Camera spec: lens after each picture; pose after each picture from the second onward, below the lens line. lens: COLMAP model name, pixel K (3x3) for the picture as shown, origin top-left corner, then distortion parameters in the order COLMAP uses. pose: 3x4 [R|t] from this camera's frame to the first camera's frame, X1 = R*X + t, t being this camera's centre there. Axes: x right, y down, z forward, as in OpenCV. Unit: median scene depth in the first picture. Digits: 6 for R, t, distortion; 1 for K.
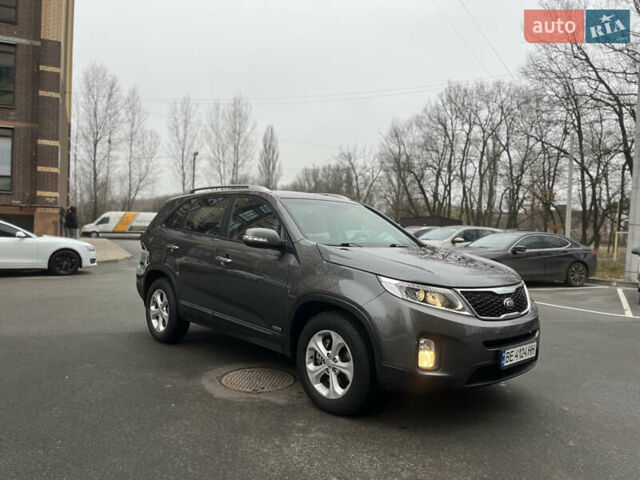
lens RADIAL K [[484.4, 0, 321.3], [0, 484.4, 243.6], [0, 0, 1]] dist [0.073250, -0.087124]
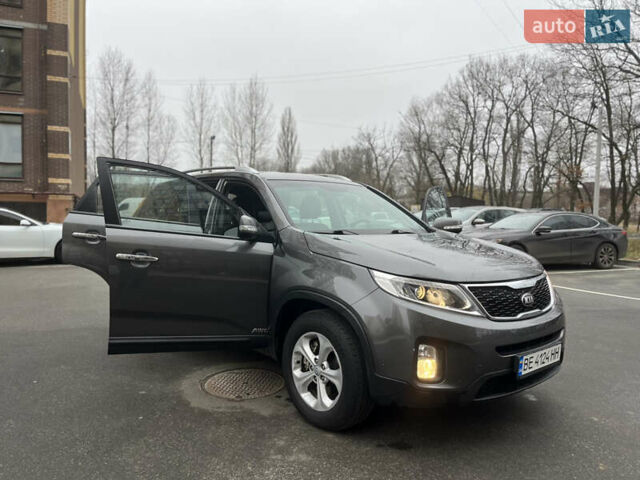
lens RADIAL K [[484.4, 0, 321.2], [0, 484.4, 242.3], [0, 0, 1]] dist [0.073250, -0.087124]
pose [[0.998969, -0.013122, -0.043465, 0.020026], [0.014562, 0.999350, 0.032985, -0.003135], [0.043004, -0.033584, 0.998510, 0.043916]]
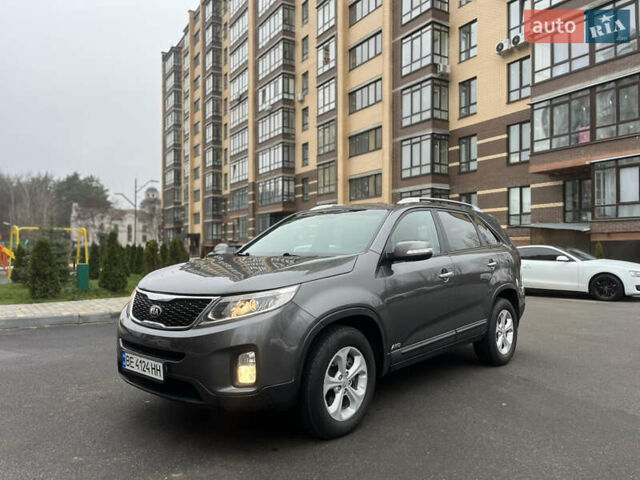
lens RADIAL K [[484.4, 0, 317.1], [0, 484.4, 241.4], [0, 0, 1]] dist [0.073250, -0.087124]
pose [[0.073541, -0.049671, -0.996055, 0.413812], [-0.020288, 0.998478, -0.051290, 0.009725], [0.997086, 0.023980, 0.072421, 0.382508]]
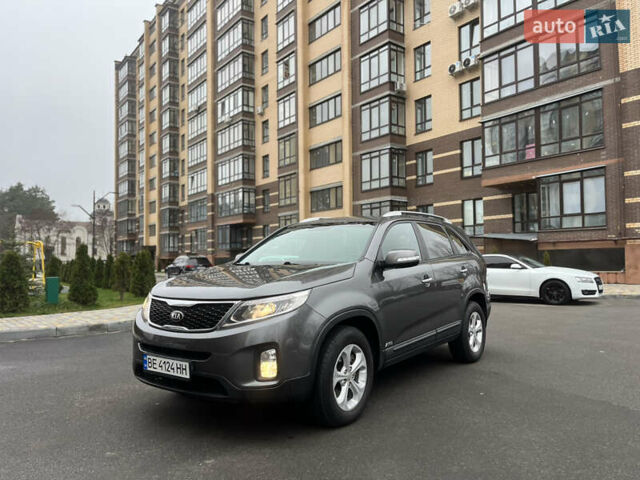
lens RADIAL K [[484.4, 0, 319.5], [0, 484.4, 238.1], [0, 0, 1]] dist [0.073250, -0.087124]
pose [[0.166074, -0.080086, -0.982856, 0.446276], [-0.006892, 0.996578, -0.082368, 0.013116], [0.986089, 0.020453, 0.164954, 0.347054]]
